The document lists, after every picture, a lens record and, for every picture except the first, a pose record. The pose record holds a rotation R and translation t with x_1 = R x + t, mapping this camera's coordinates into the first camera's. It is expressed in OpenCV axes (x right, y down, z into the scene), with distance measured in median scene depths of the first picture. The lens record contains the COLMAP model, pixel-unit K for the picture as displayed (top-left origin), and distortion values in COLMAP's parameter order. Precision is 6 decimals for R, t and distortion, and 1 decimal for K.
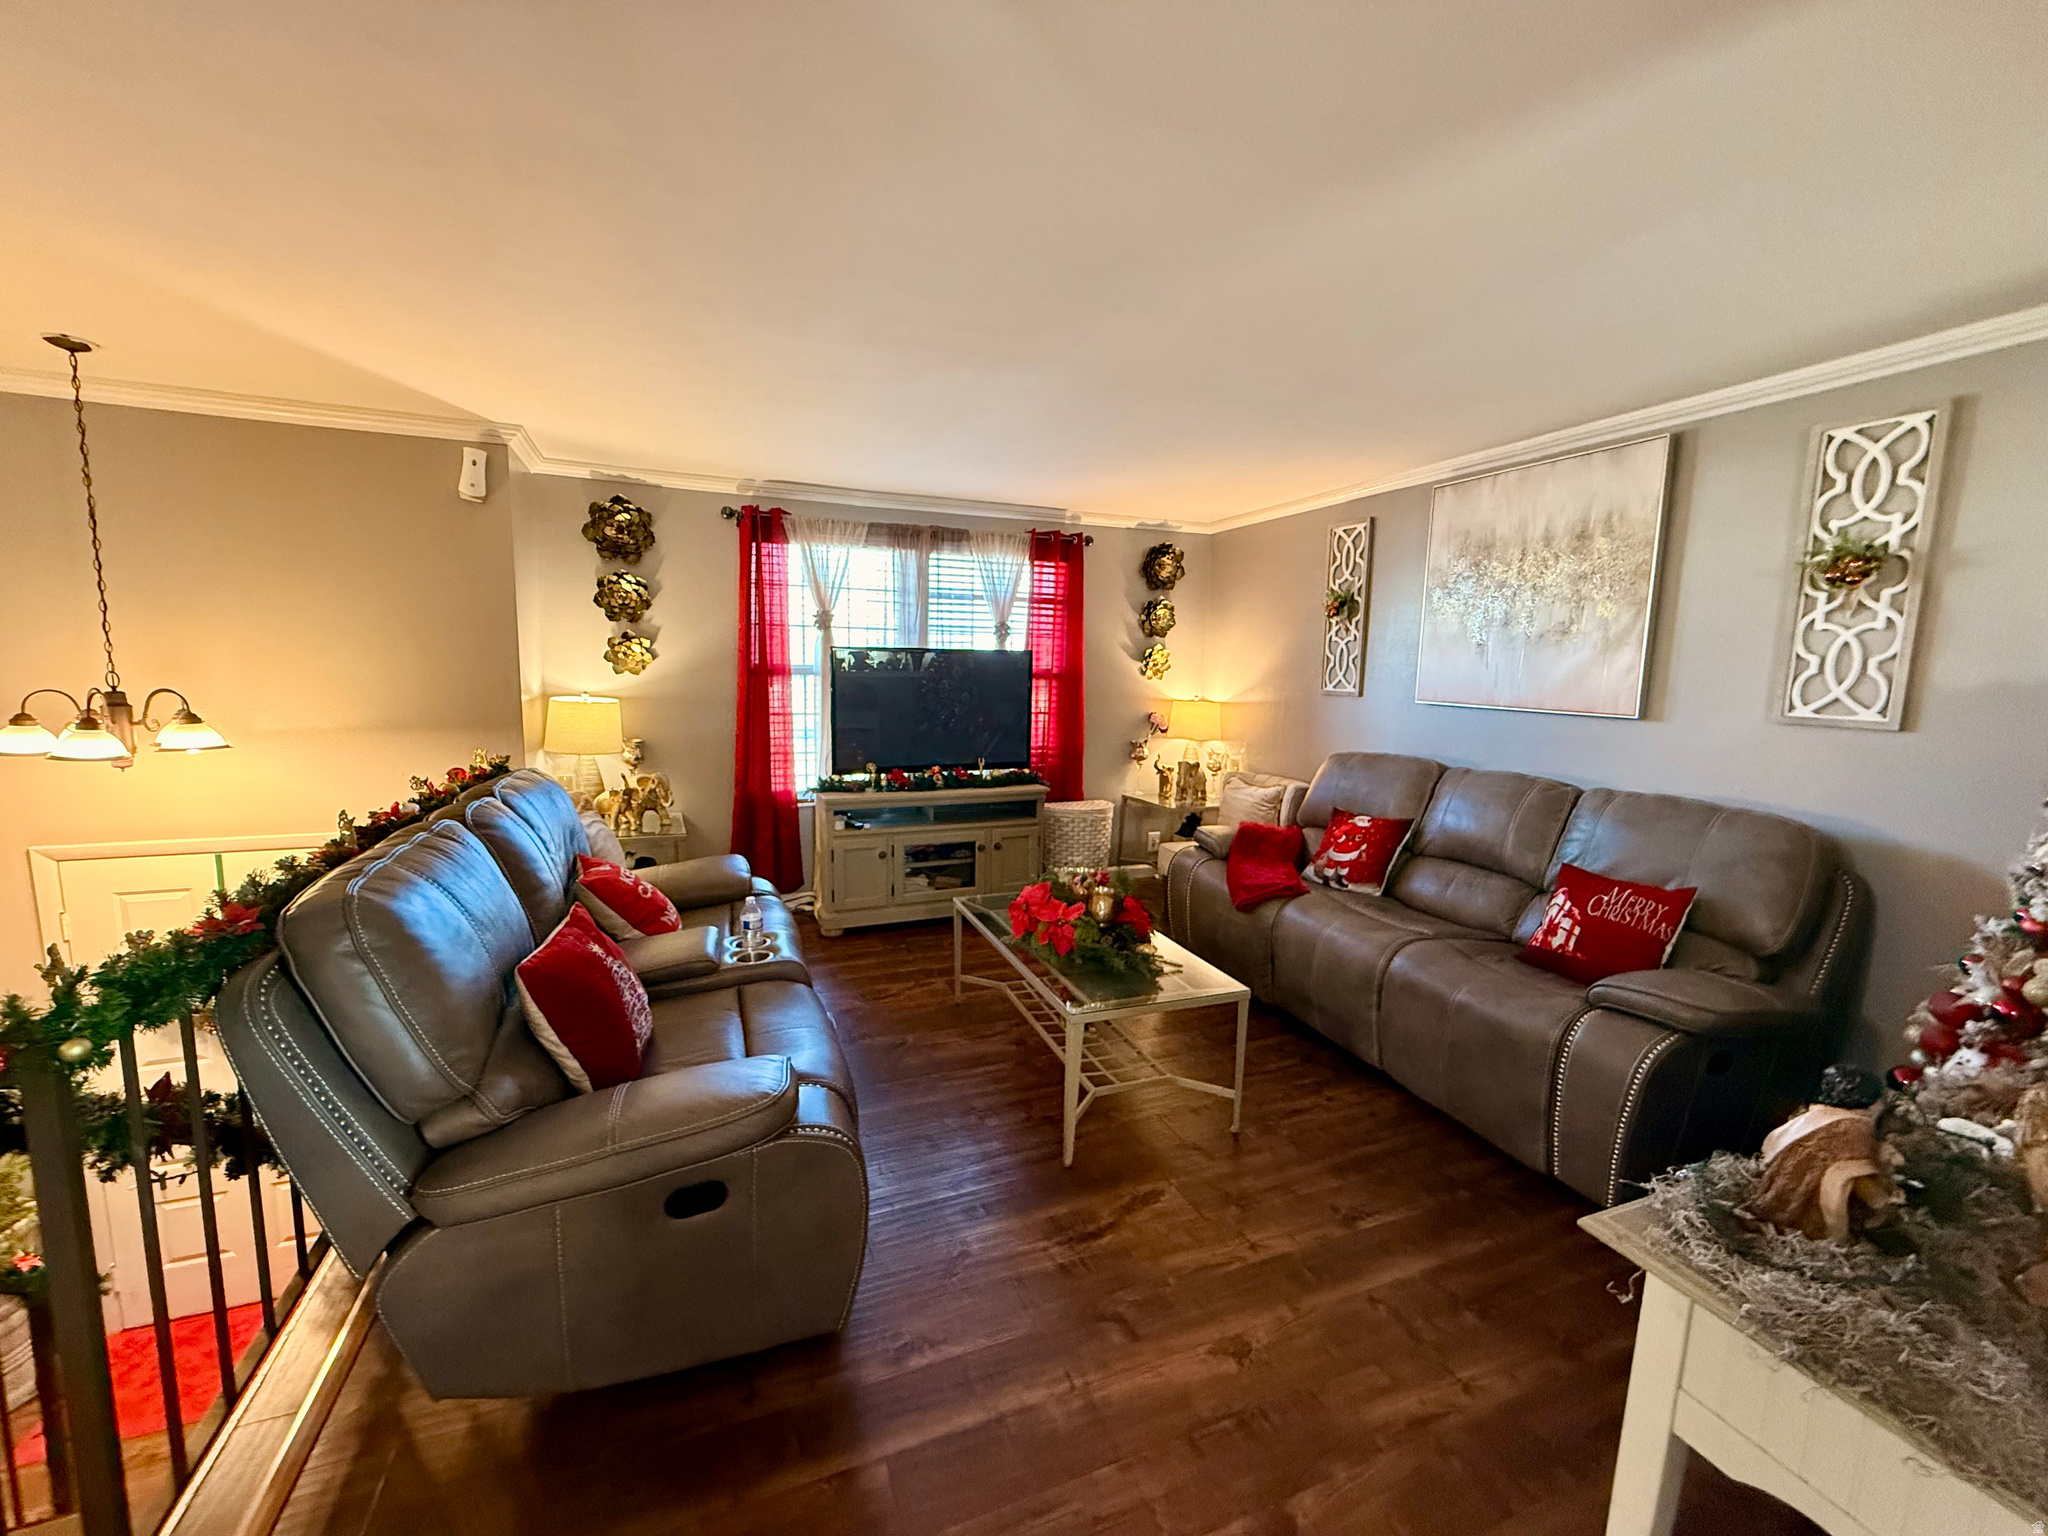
lens RADIAL K [[817.7, 0, 1023.5], [0, 817.7, 774.3], [0, 0, 1]] dist [-0.002318, 0.000314]
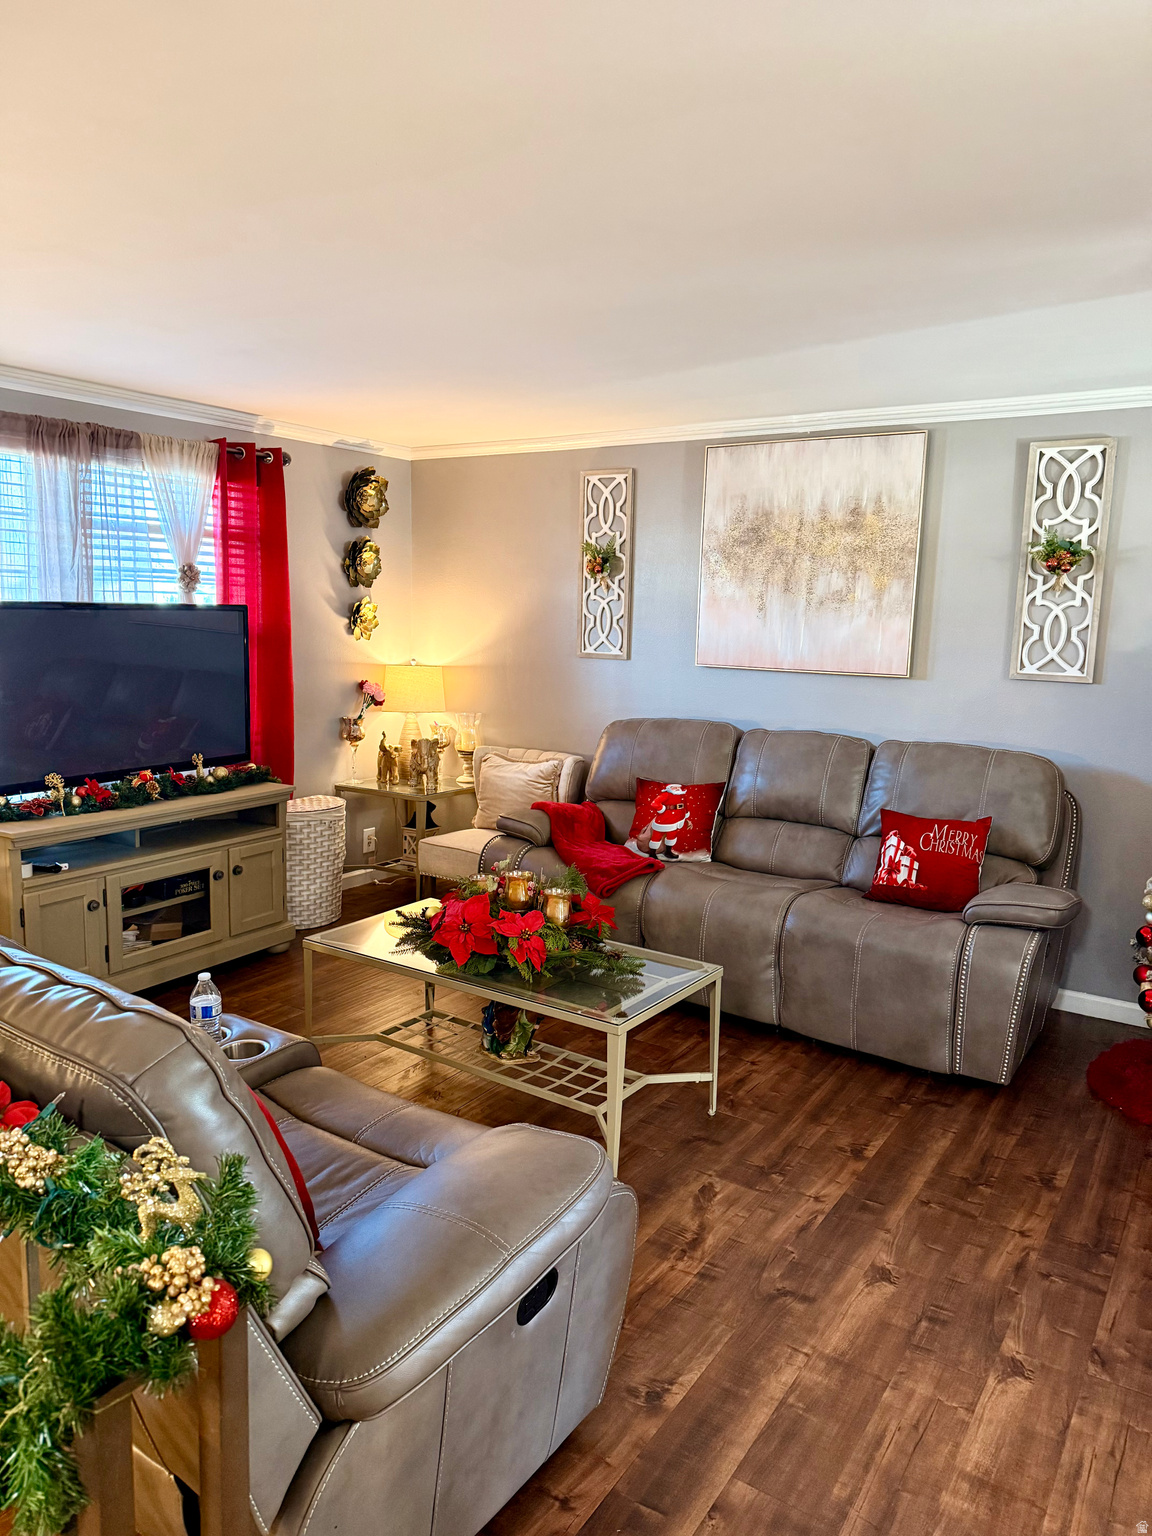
lens RADIAL K [[1072.1, 0, 576.0], [0, 1072.1, 768.0], [0, 0, 1]] dist [0.152206, -0.275902]
pose [[0.816793, -0.084414, 0.570722, -0.428616], [0.069487, 0.996431, 0.047932, -0.039297], [-0.572731, 0.000507, 0.819743, 0.011683]]
